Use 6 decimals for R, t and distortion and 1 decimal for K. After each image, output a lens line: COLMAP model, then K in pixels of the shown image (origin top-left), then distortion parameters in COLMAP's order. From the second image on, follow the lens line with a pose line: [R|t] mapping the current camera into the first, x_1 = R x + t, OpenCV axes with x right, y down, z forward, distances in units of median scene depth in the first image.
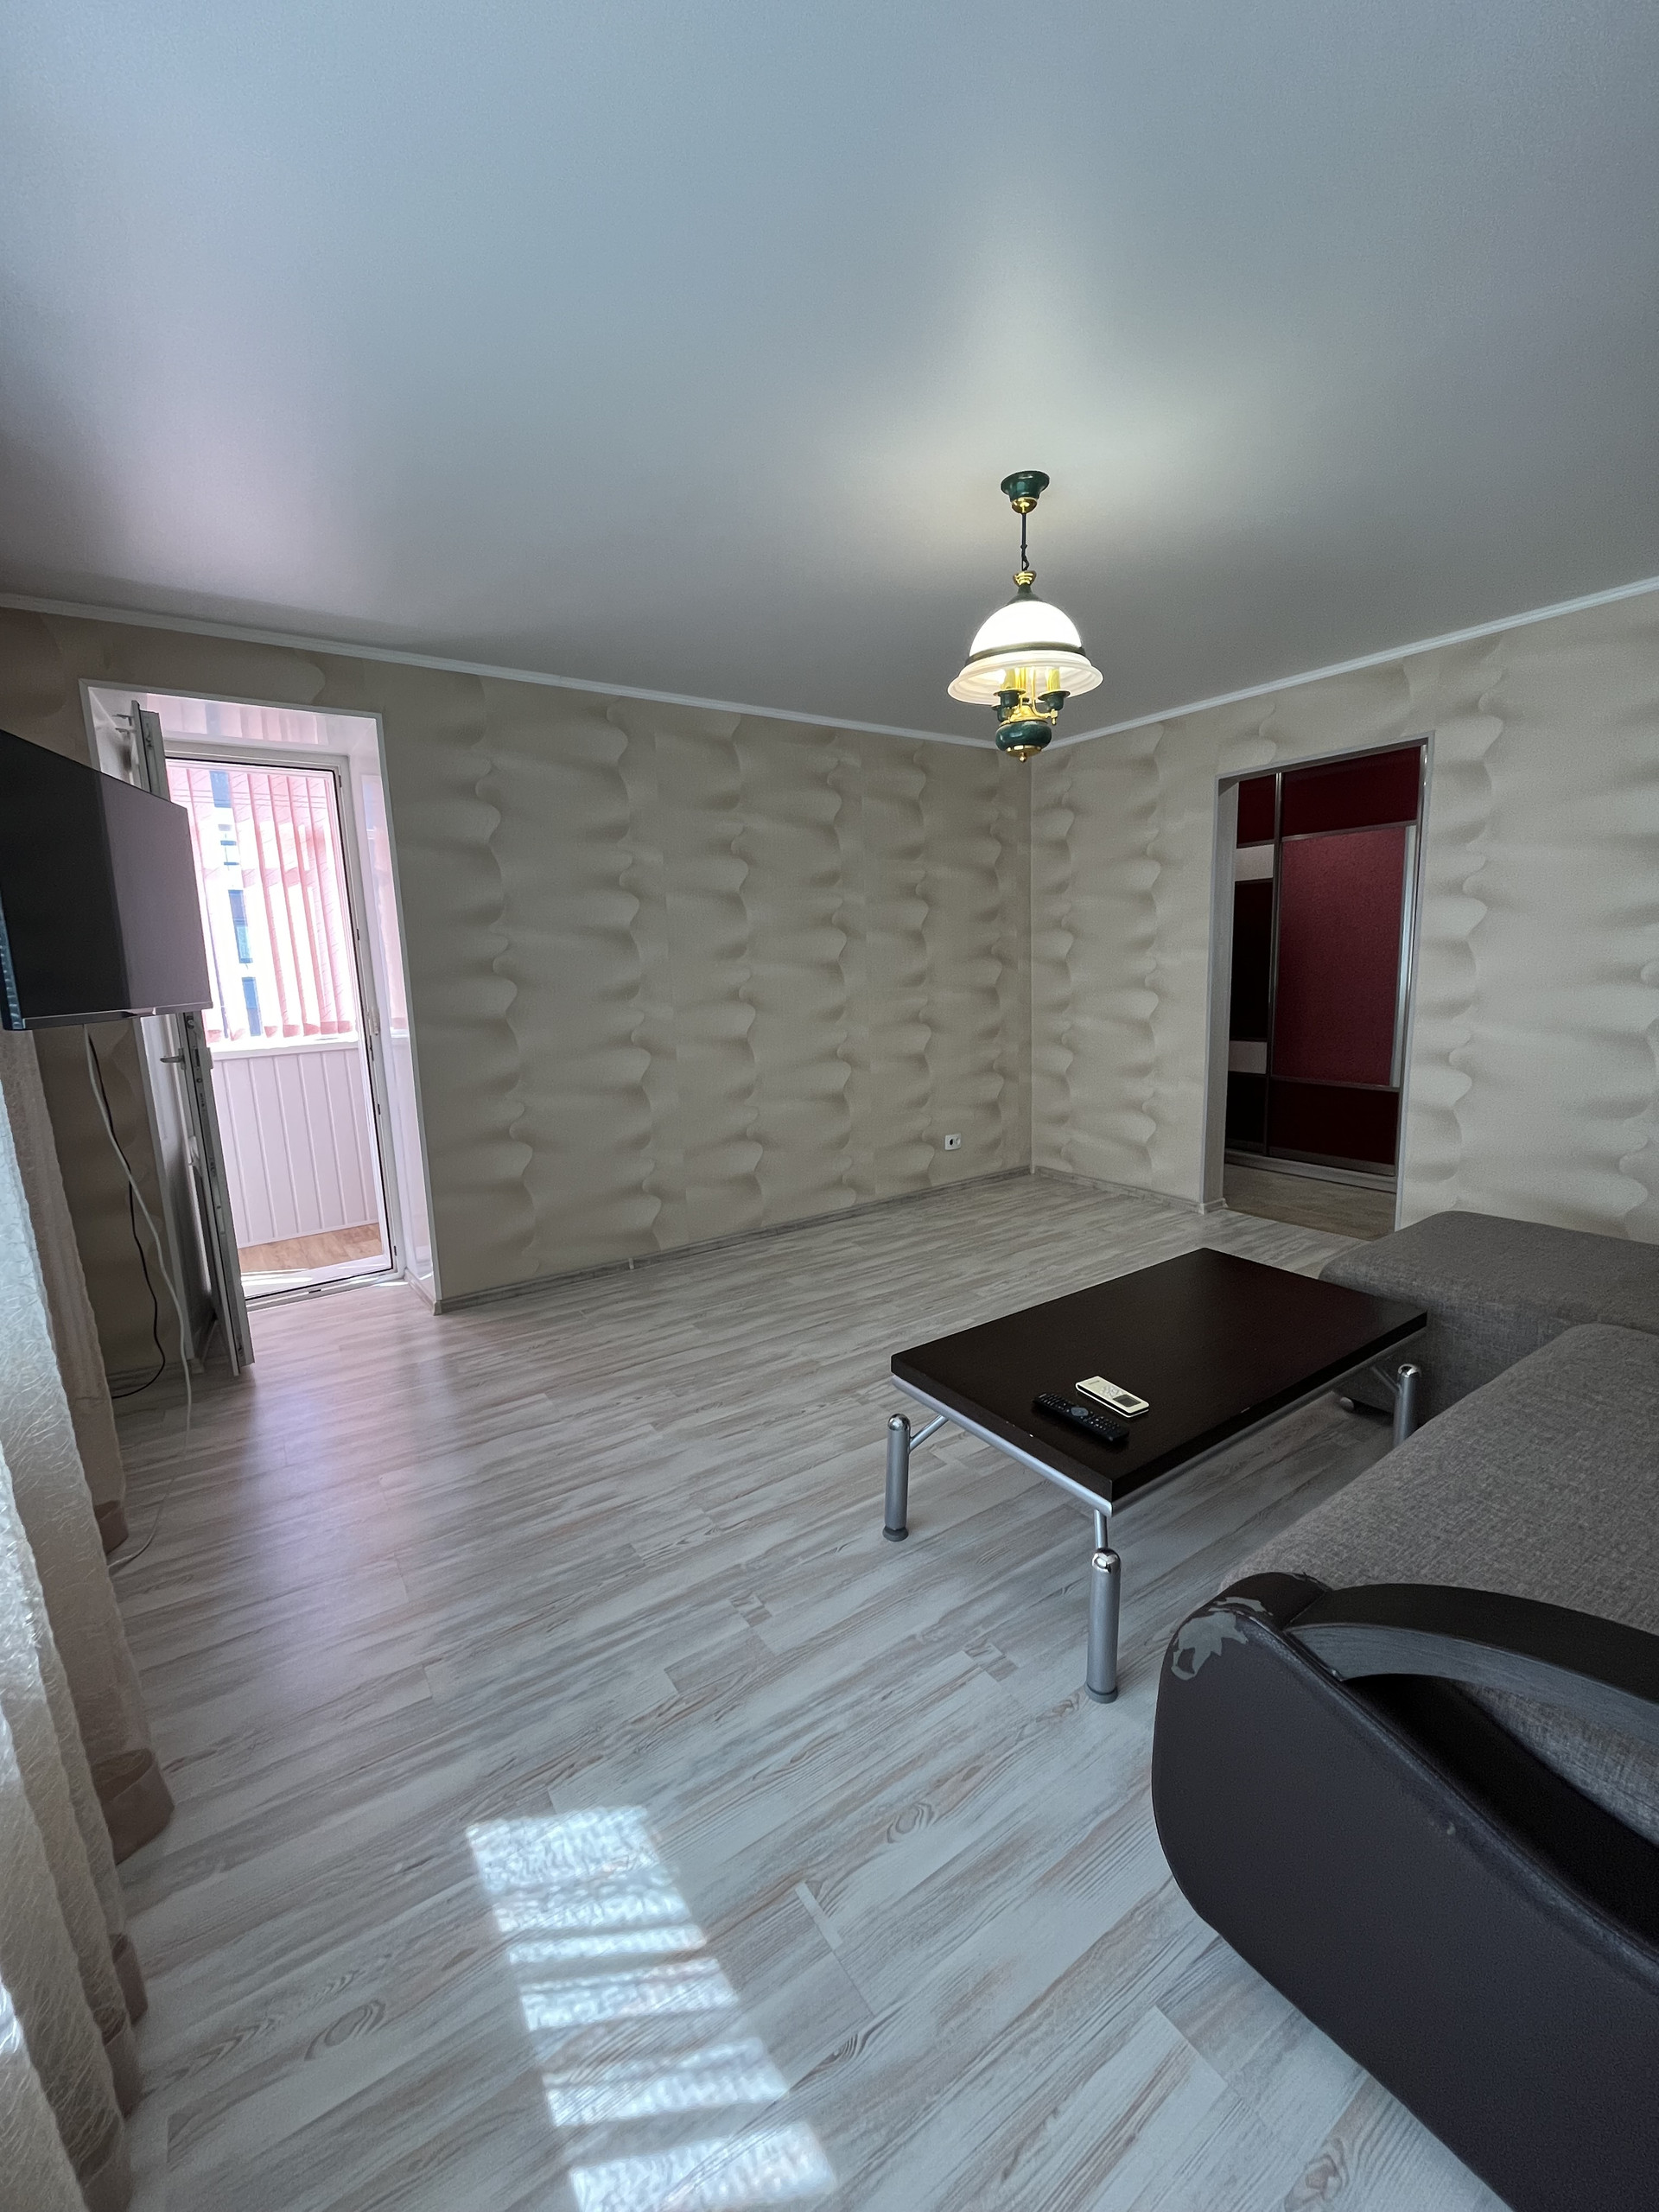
lens RADIAL K [[891.8, 0, 829.5], [0, 891.8, 1106.0], [0, 0, 1]] dist [-0.013482, -0.000095]
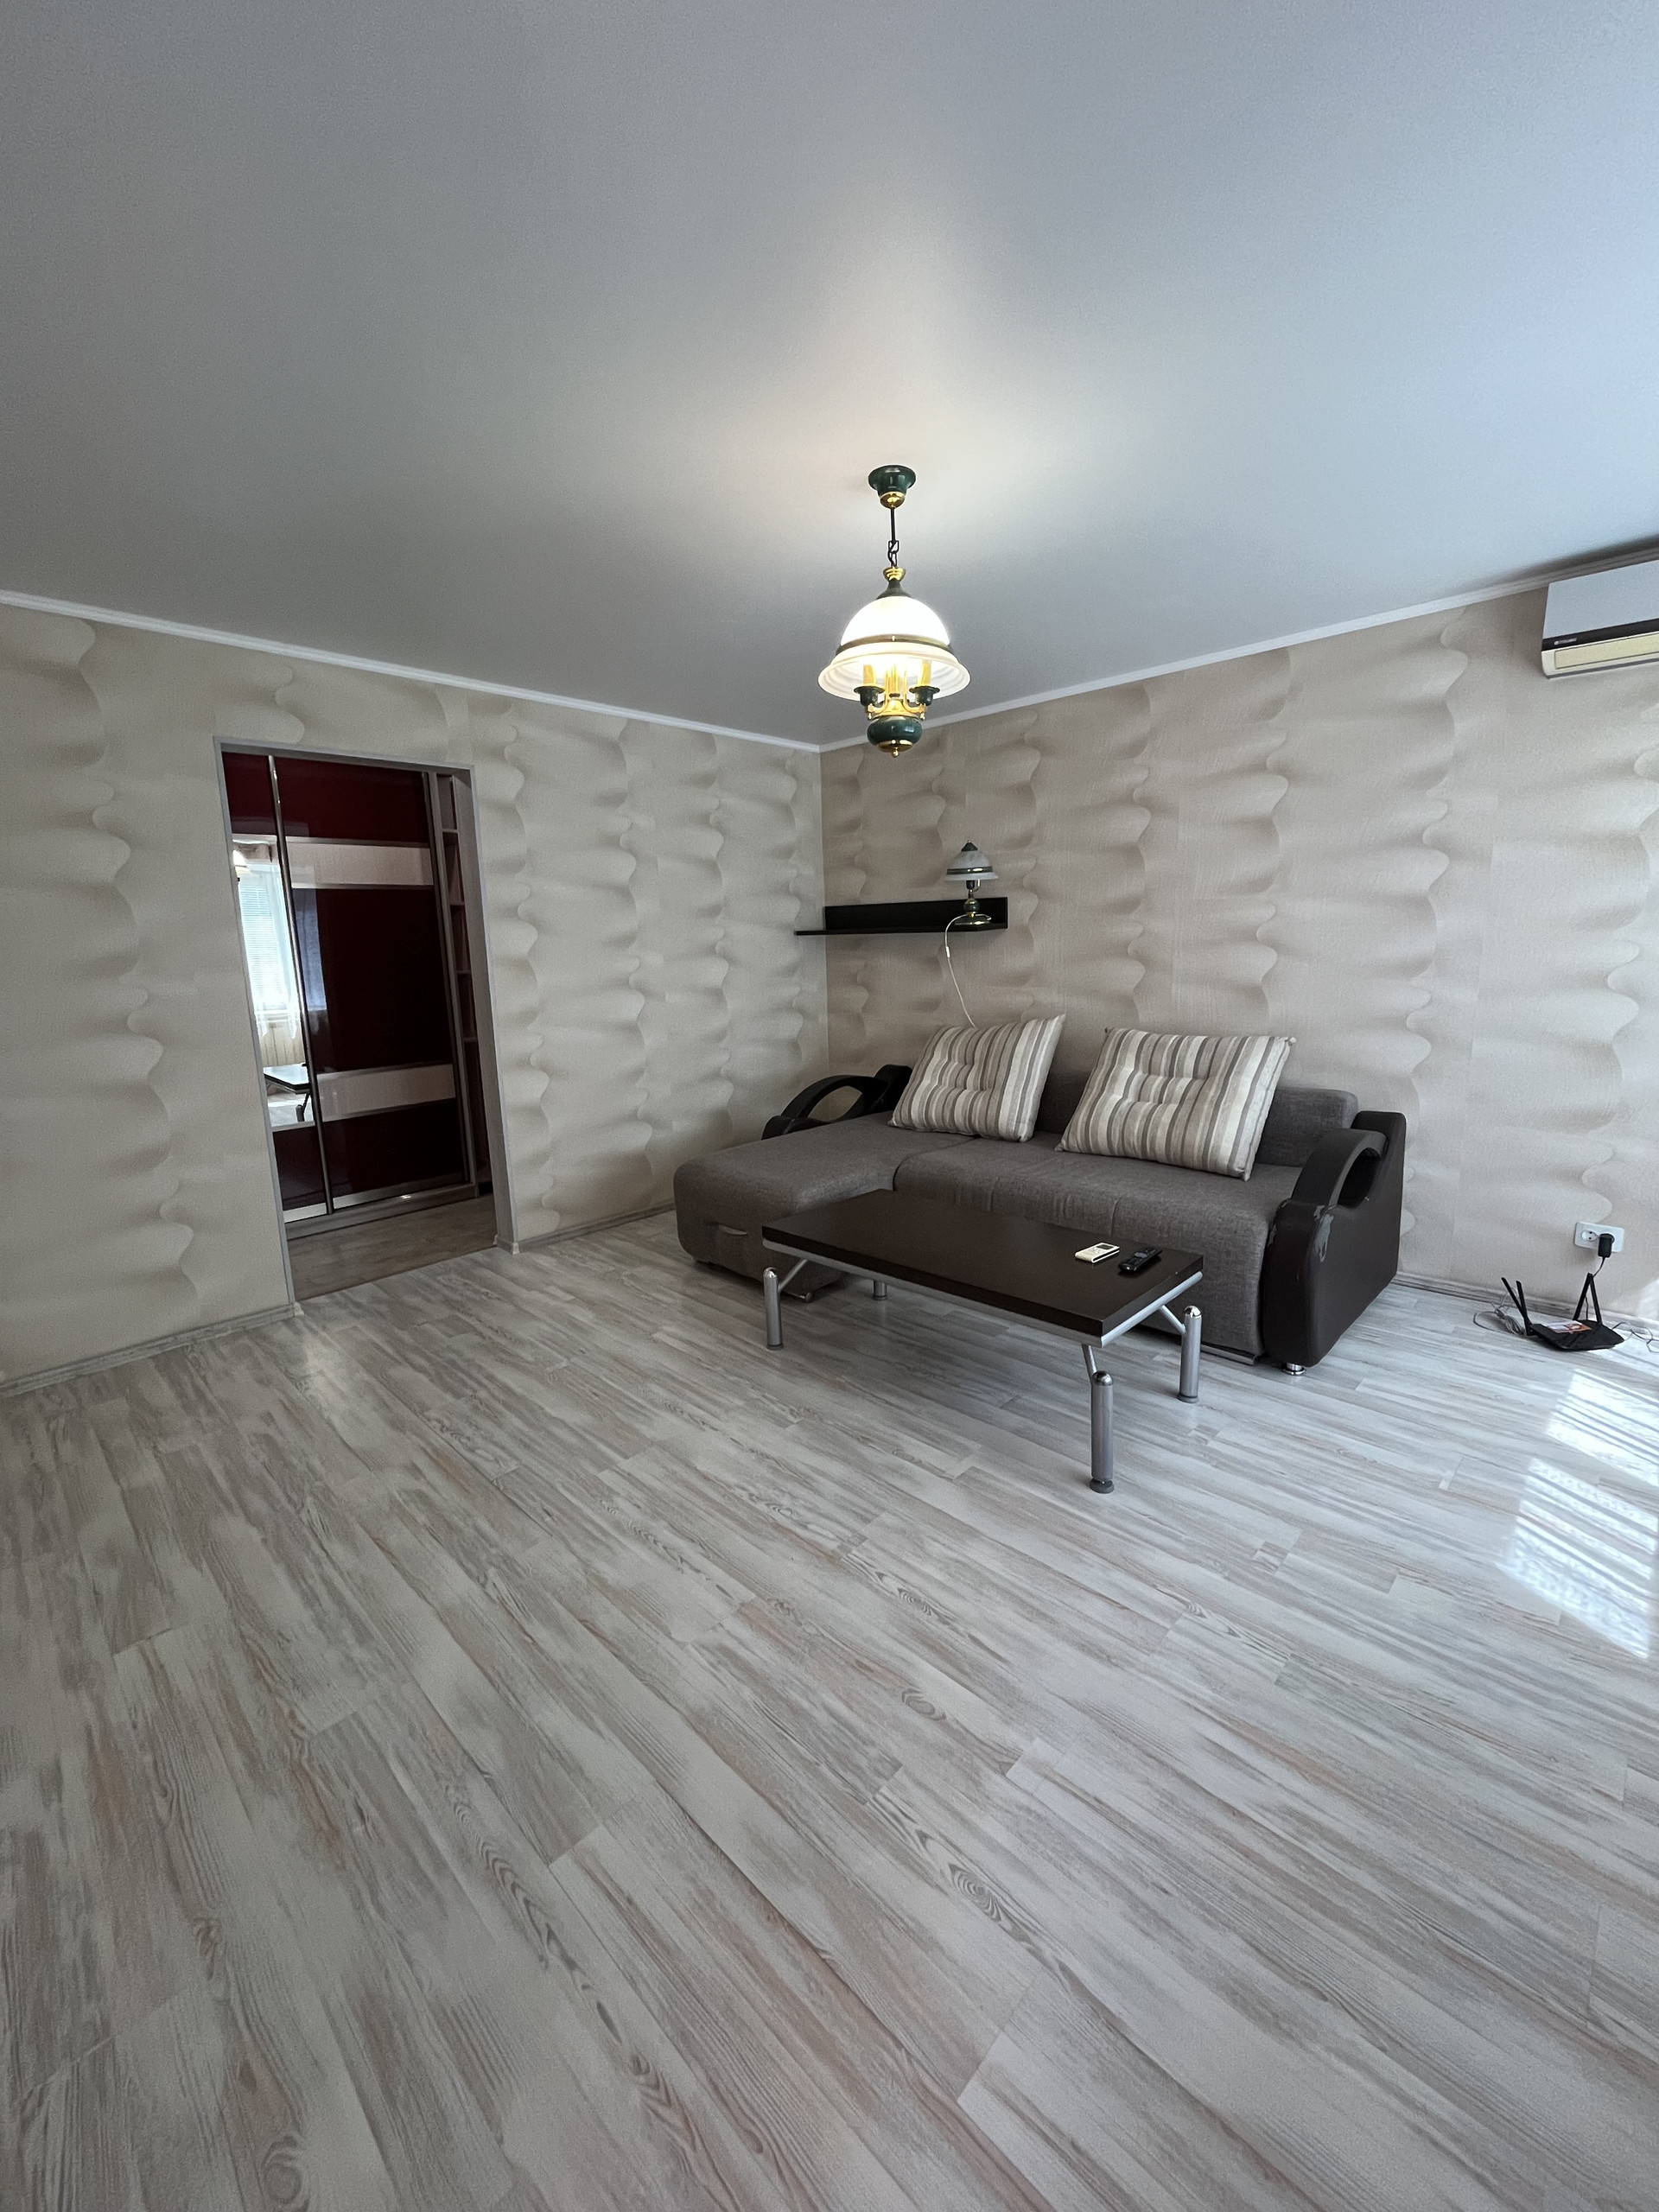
lens RADIAL K [[893.9, 0, 828.9], [0, 893.9, 1101.5], [0, 0, 1]] dist [-0.003244, 0.000018]
pose [[-0.194826, -0.134459, 0.971578, -0.713359], [0.198049, 0.964763, 0.173230, -0.180765], [-0.960635, 0.226170, -0.161331, 1.177597]]
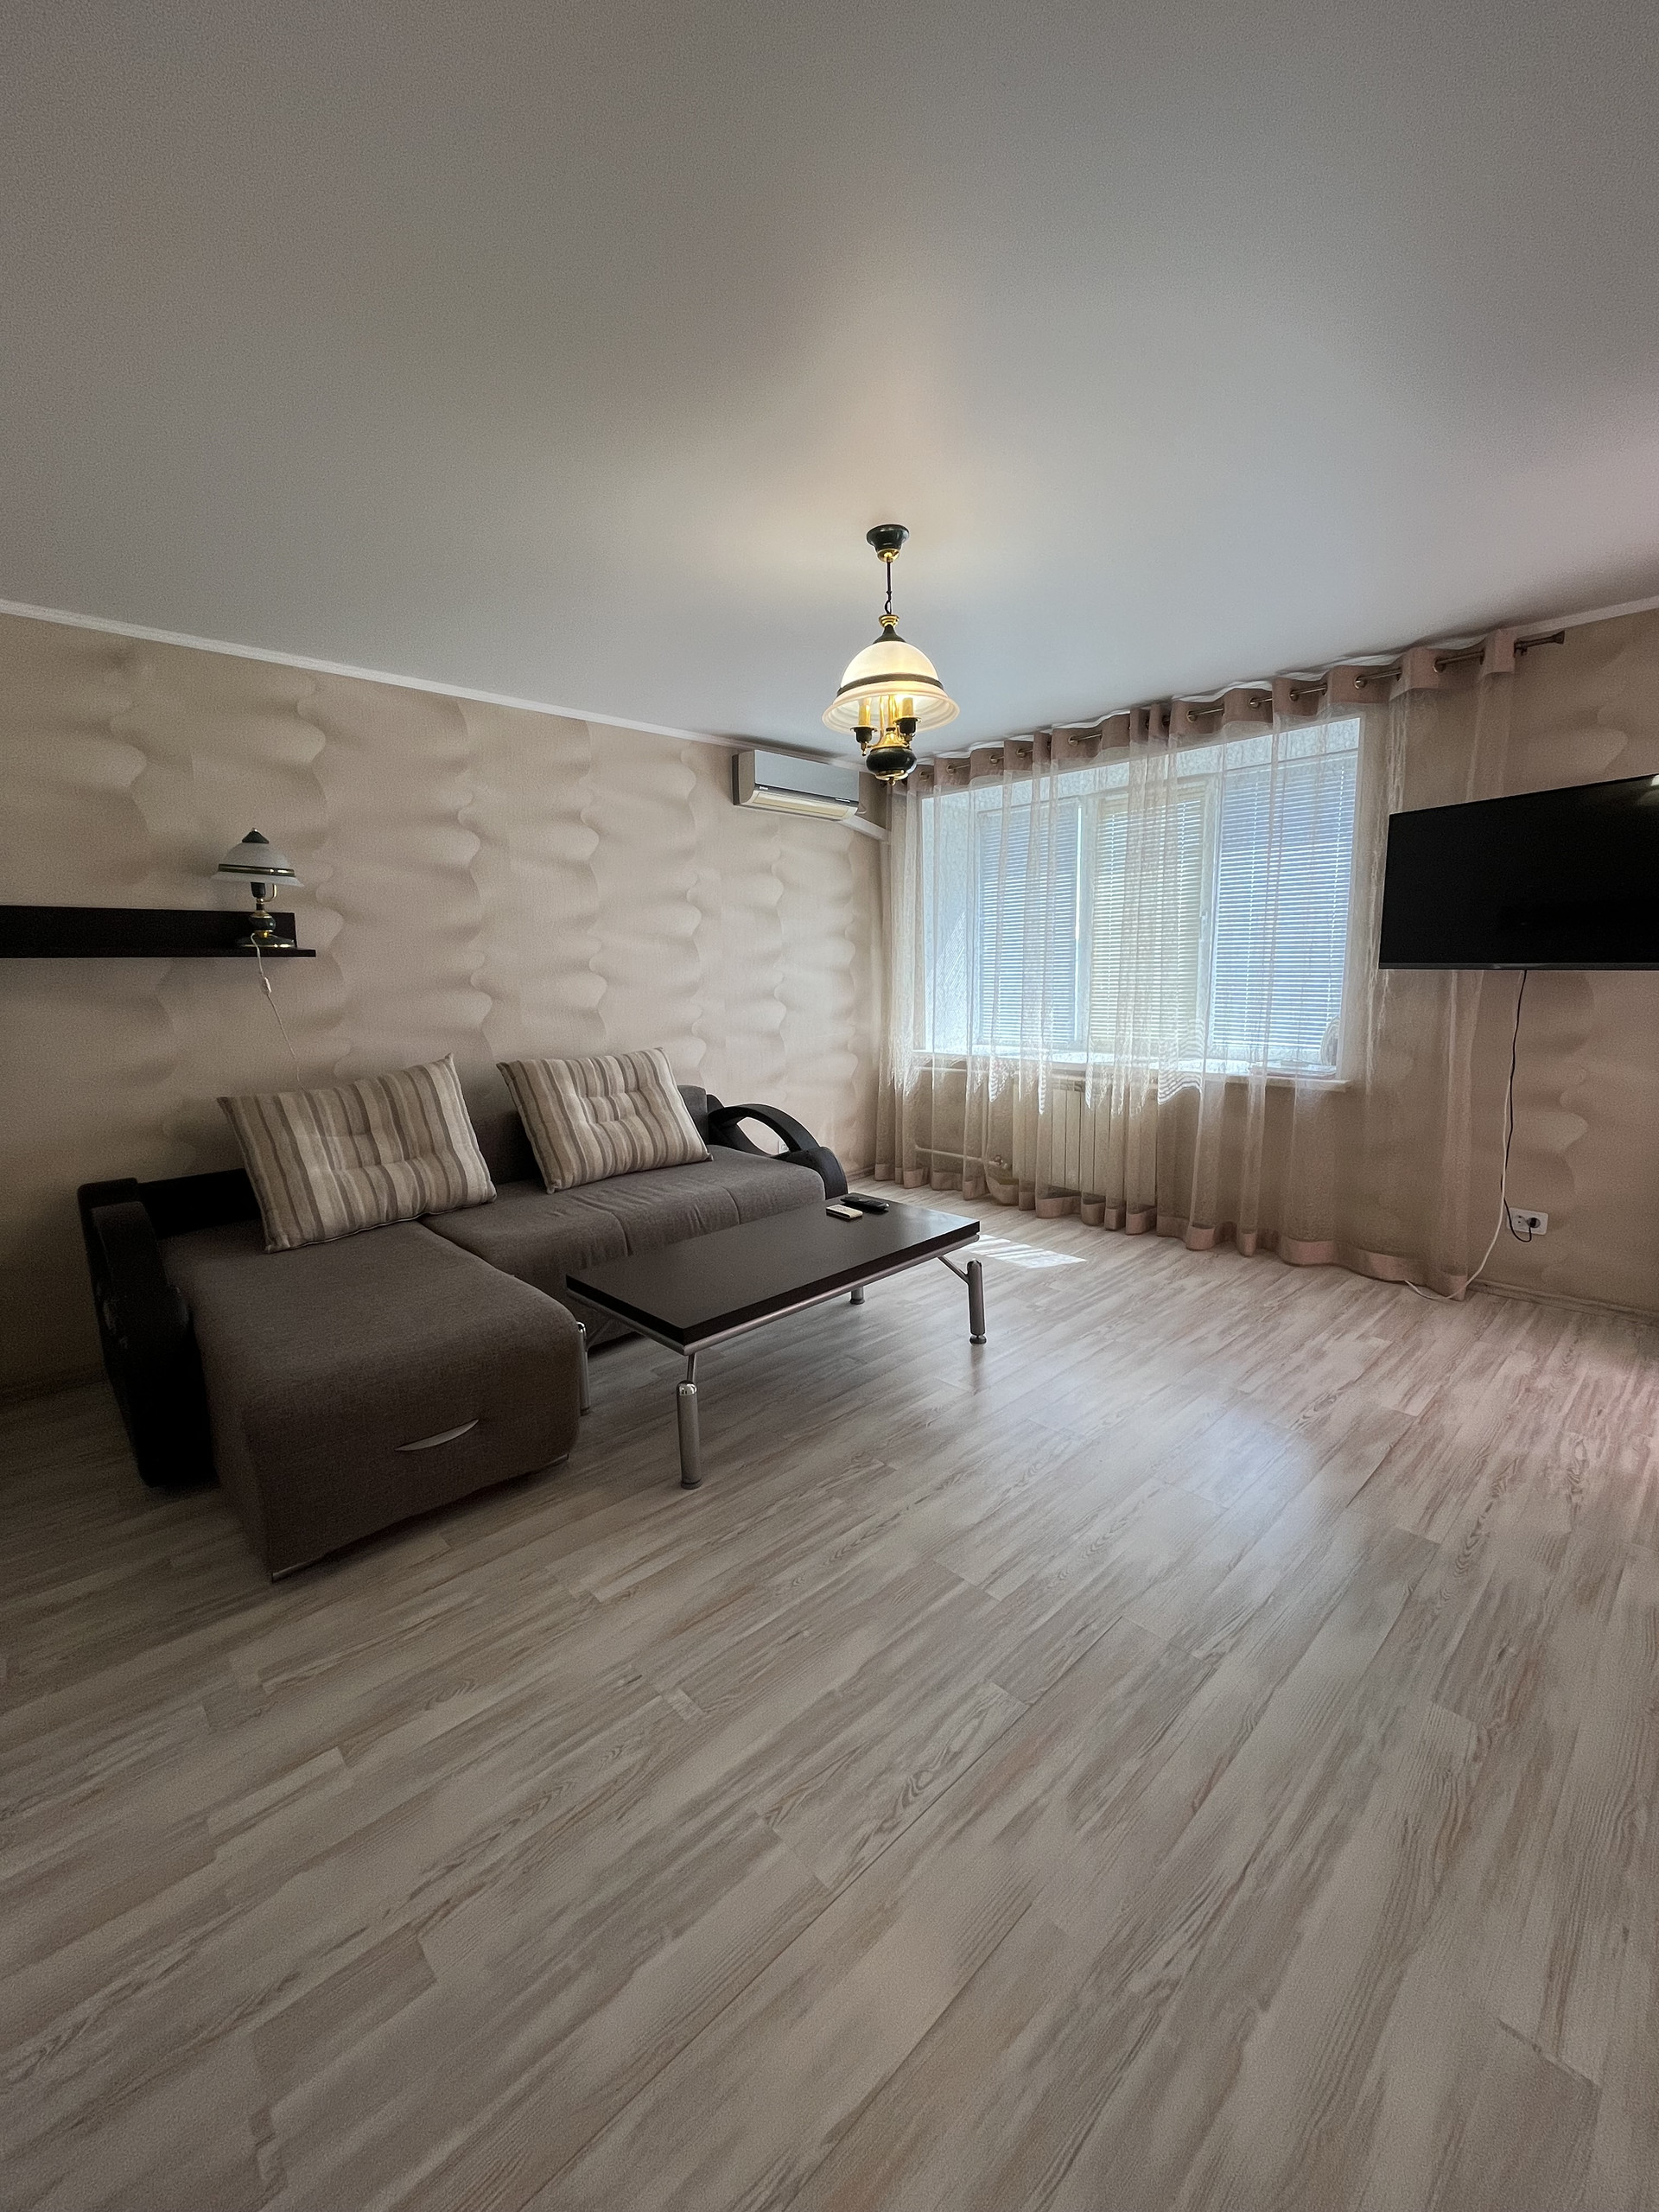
lens RADIAL K [[893.9, 0, 828.9], [0, 893.9, 1101.5], [0, 0, 1]] dist [-0.003244, 0.000018]
pose [[-0.986467, 0.077974, -0.144235, 0.432444], [0.027927, 0.946734, 0.320805, -0.333053], [0.161567, 0.312435, -0.936099, 1.912726]]
